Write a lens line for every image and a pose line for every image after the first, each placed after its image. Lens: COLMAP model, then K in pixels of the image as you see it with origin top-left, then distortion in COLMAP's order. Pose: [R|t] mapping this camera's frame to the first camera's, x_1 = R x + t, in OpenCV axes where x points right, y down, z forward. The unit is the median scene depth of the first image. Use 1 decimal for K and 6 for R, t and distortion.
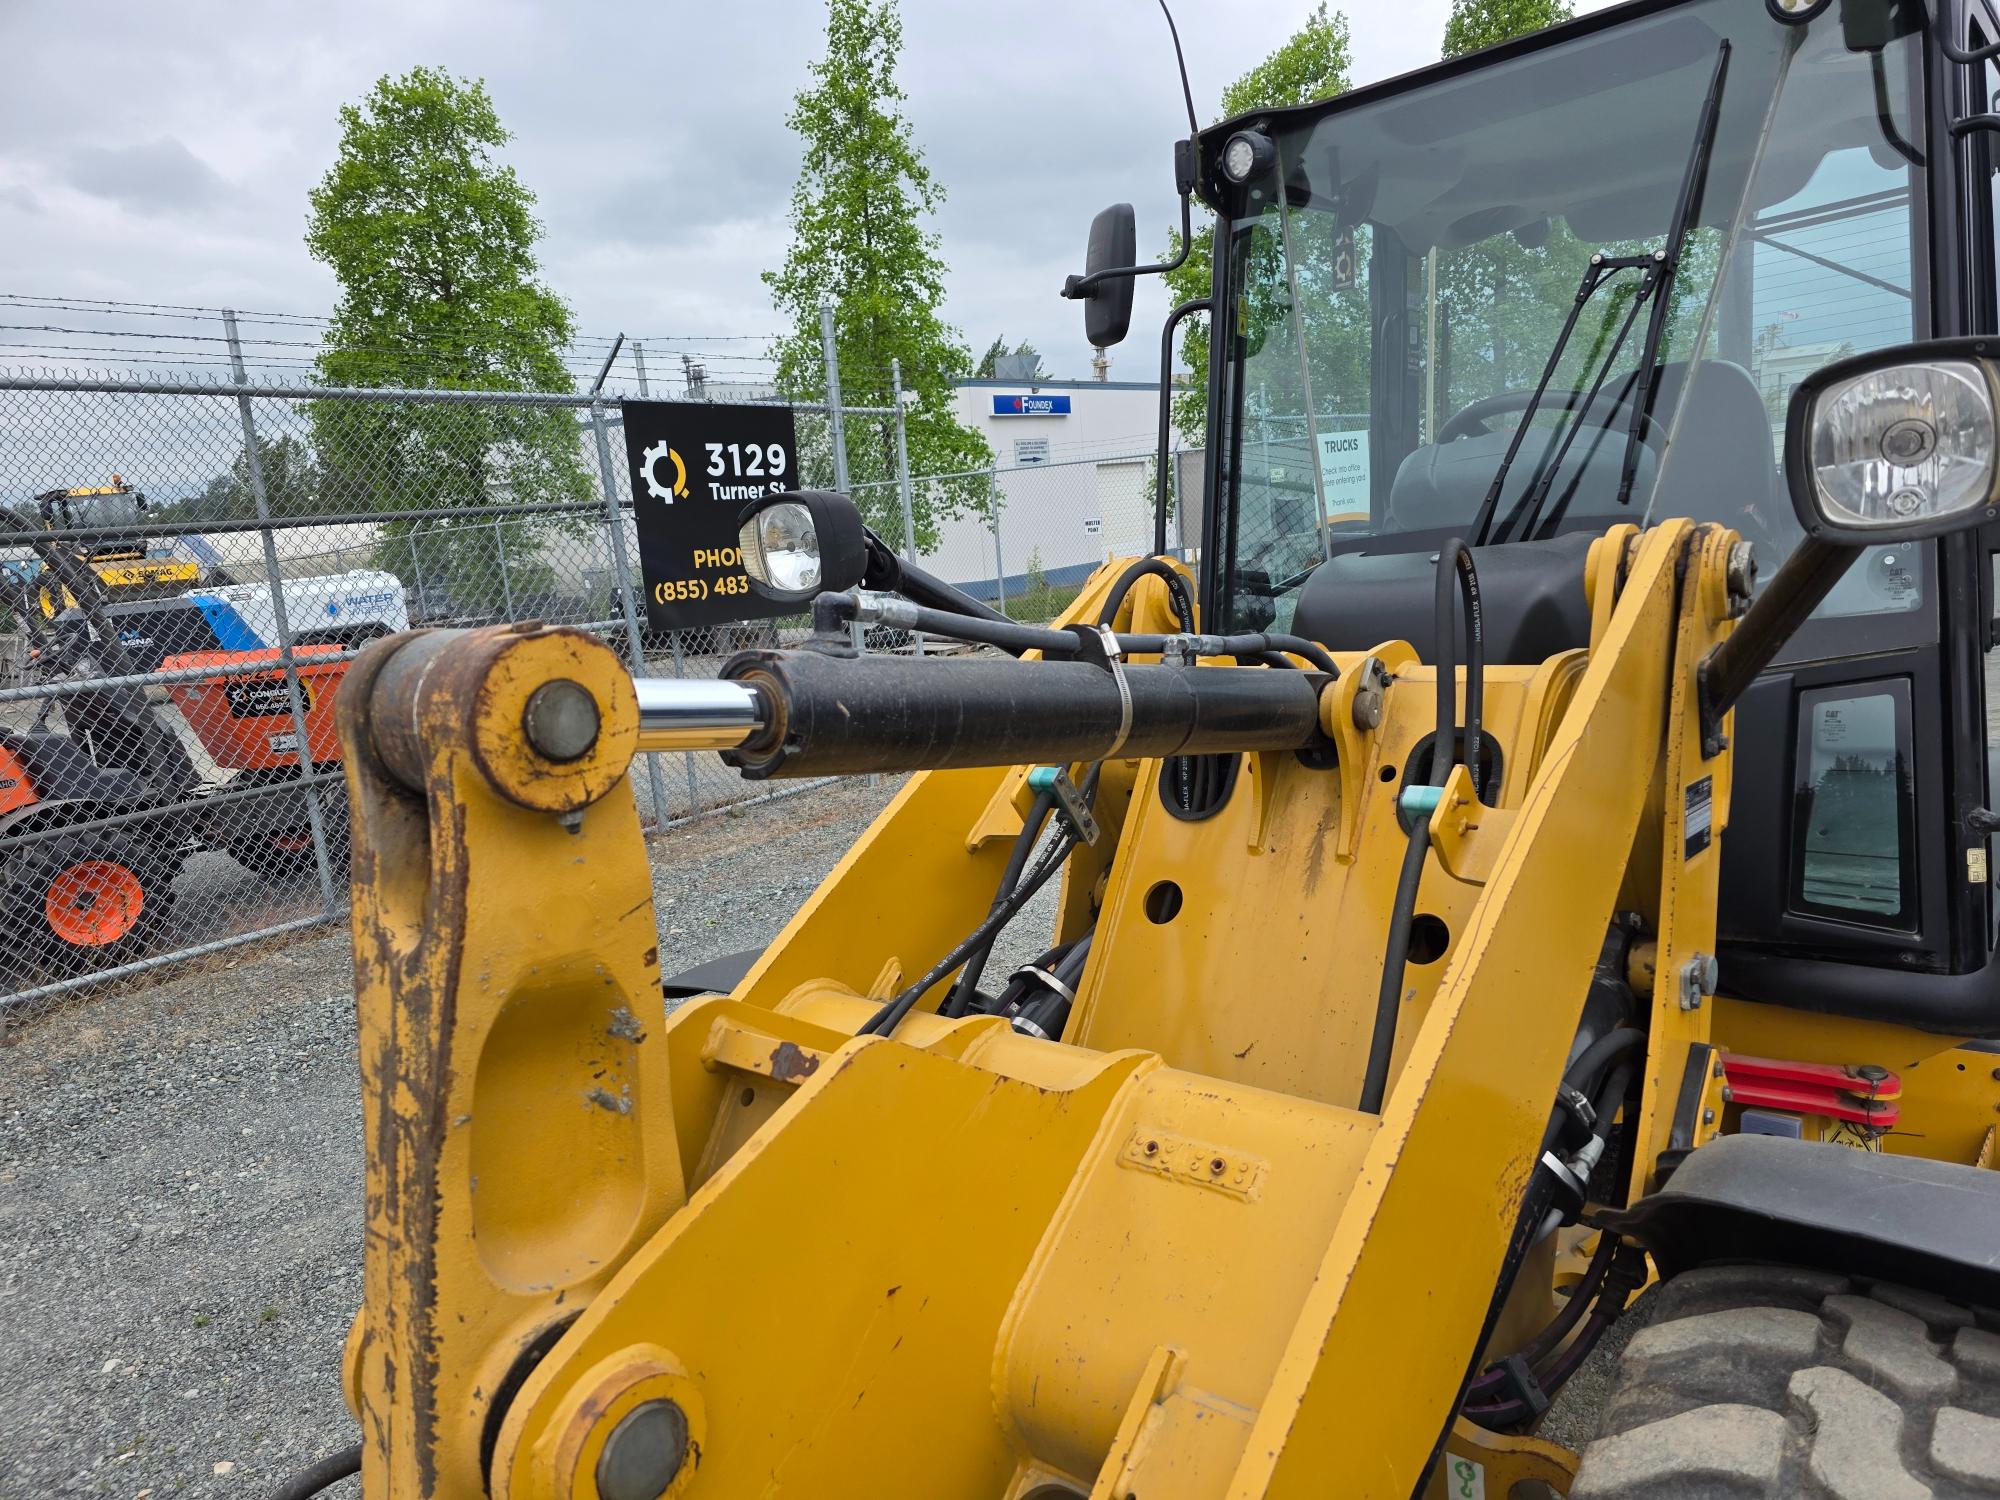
lens RADIAL K [[1345.1, 0, 1006.9], [0, 1345.1, 768.4], [0, 0, 1]] dist [0.074603, -0.063434]
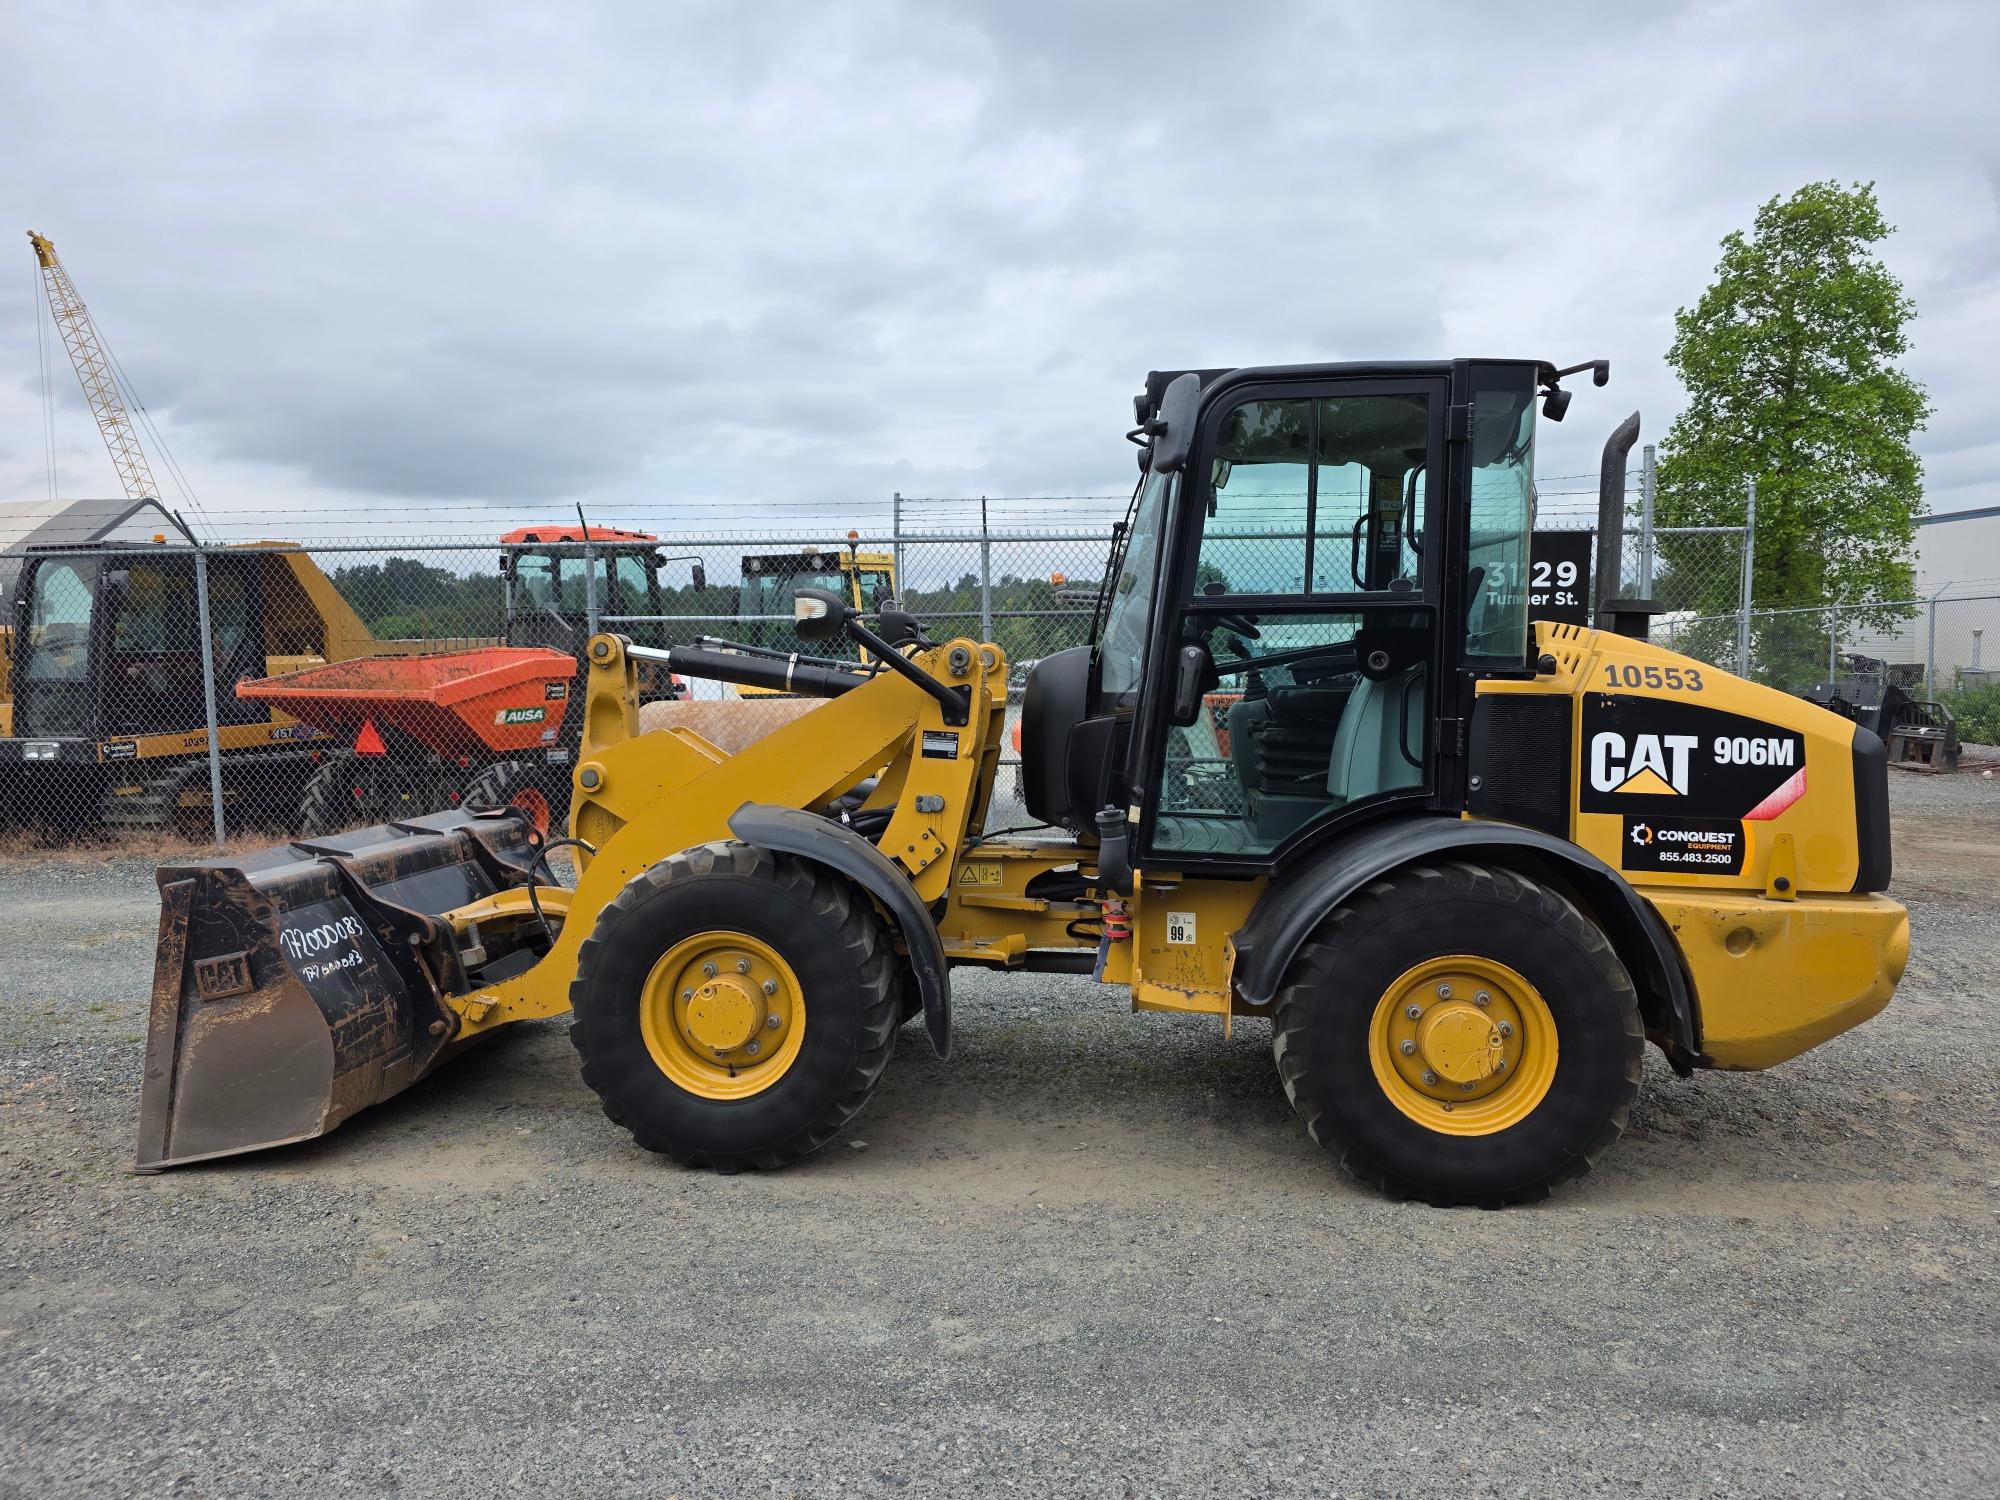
lens RADIAL K [[1315.5, 0, 981.0], [0, 1315.5, 739.6], [0, 0, 1]] dist [0.067552, -0.061432]
pose [[0.548117, 0.128990, -0.826395, 0.563543], [-0.191186, 0.981200, 0.026347, -0.012509], [0.814257, 0.143554, 0.562474, -0.086019]]
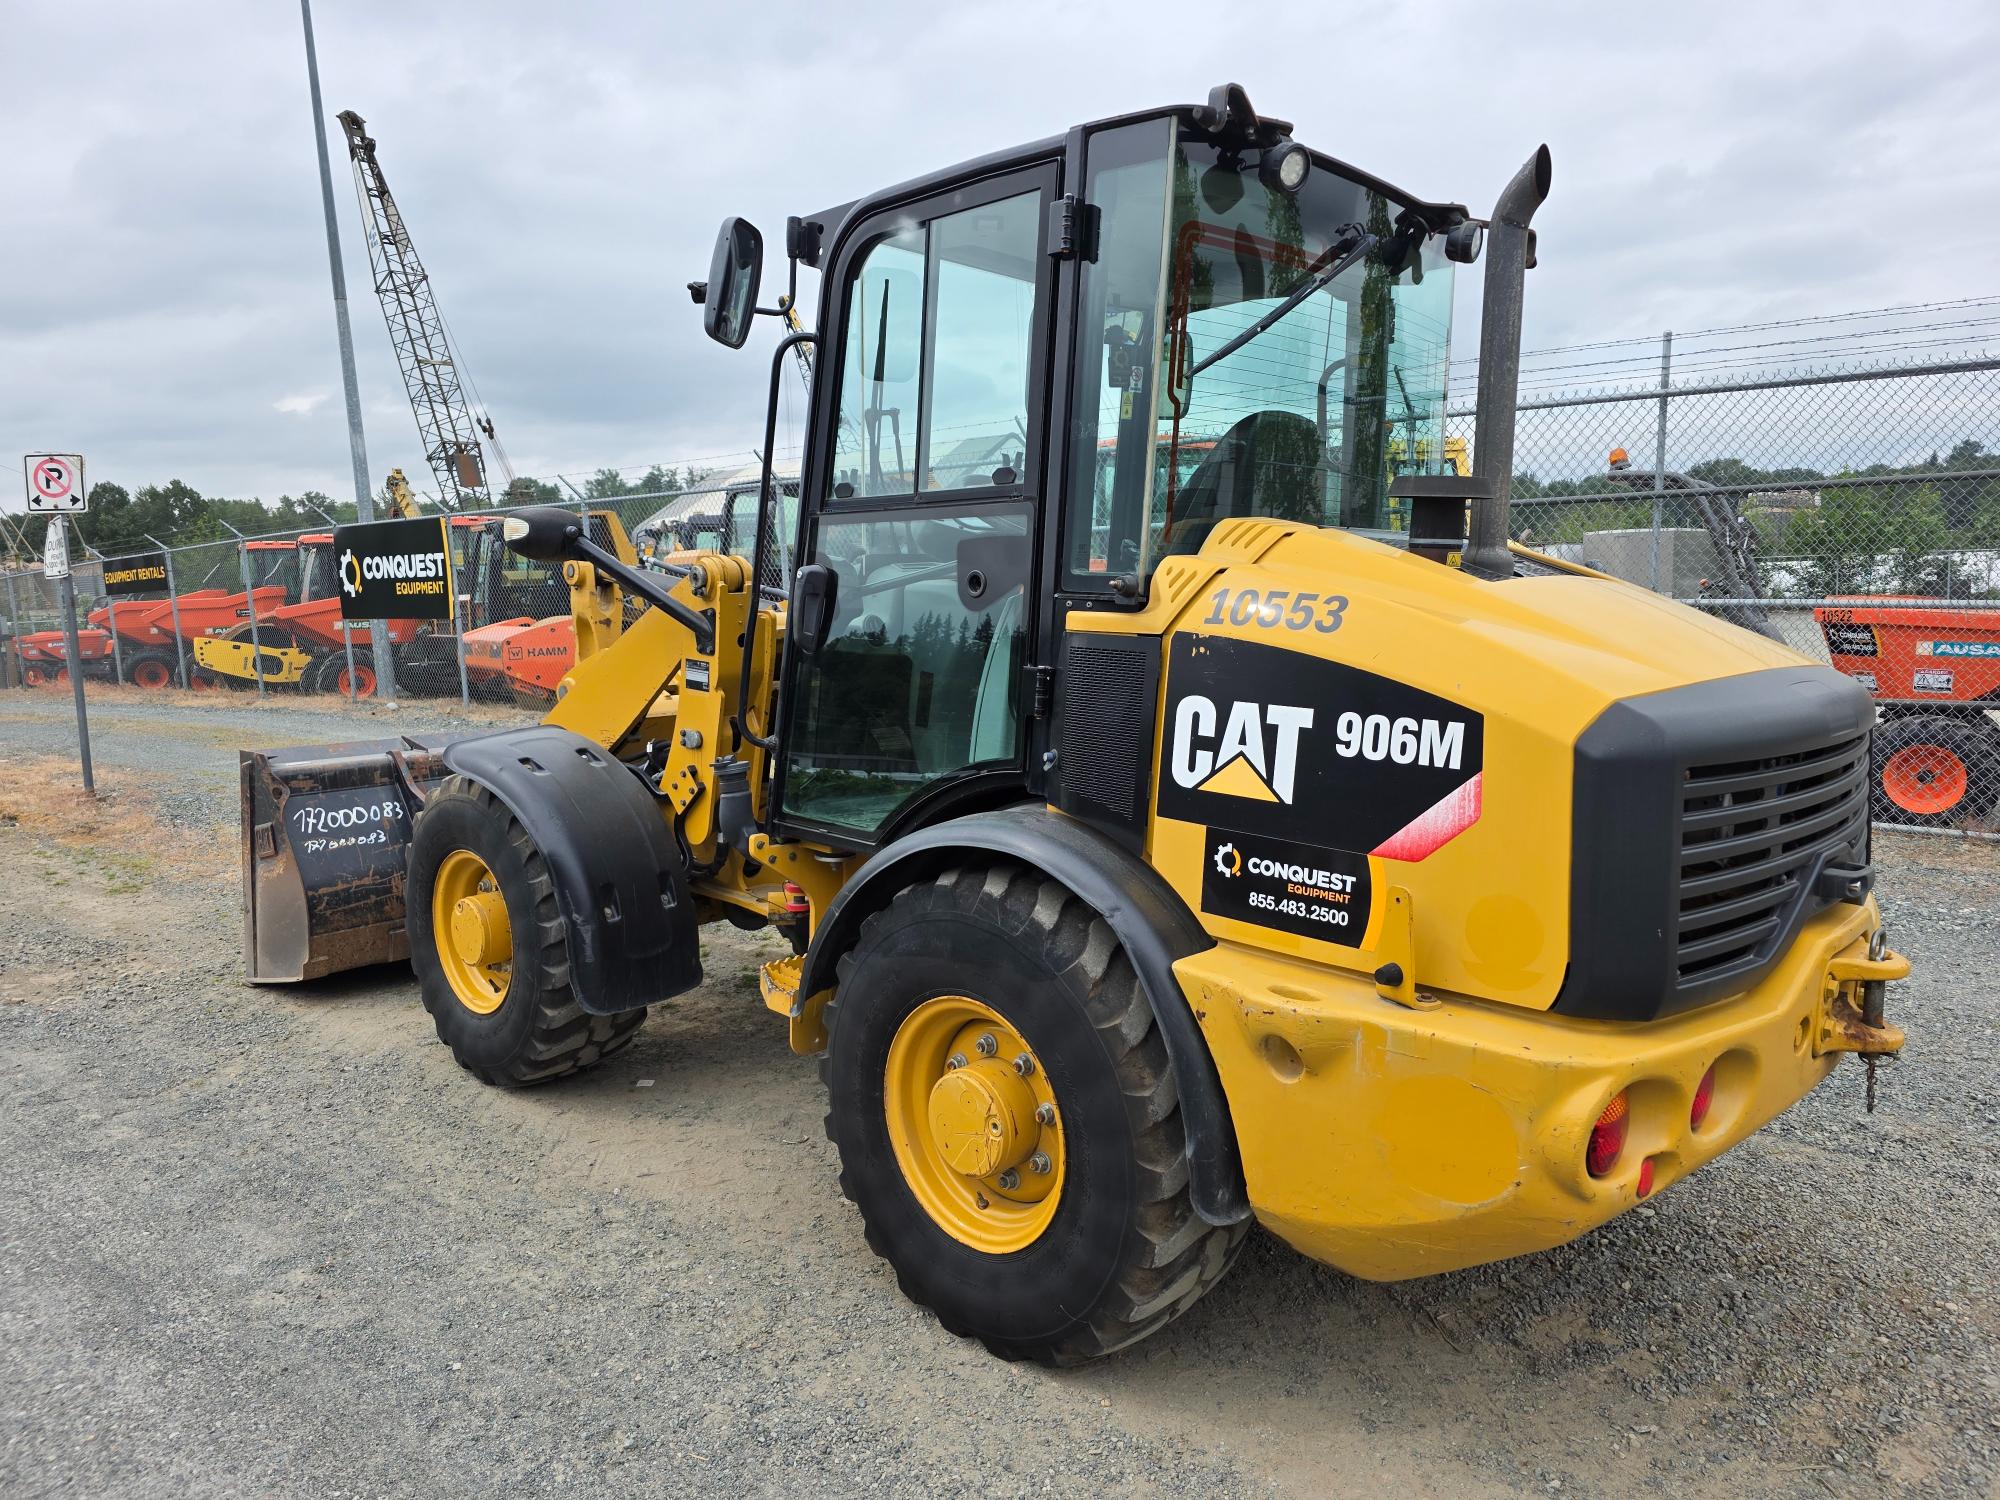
lens RADIAL K [[1335.4, 0, 1014.7], [0, 1335.4, 737.3], [0, 0, 1]] dist [0.067177, -0.063407]
pose [[-0.047979, 0.204162, -0.977761, 0.594473], [-0.160628, 0.964571, 0.209290, -0.094343], [0.985848, 0.167097, -0.013485, 0.334515]]
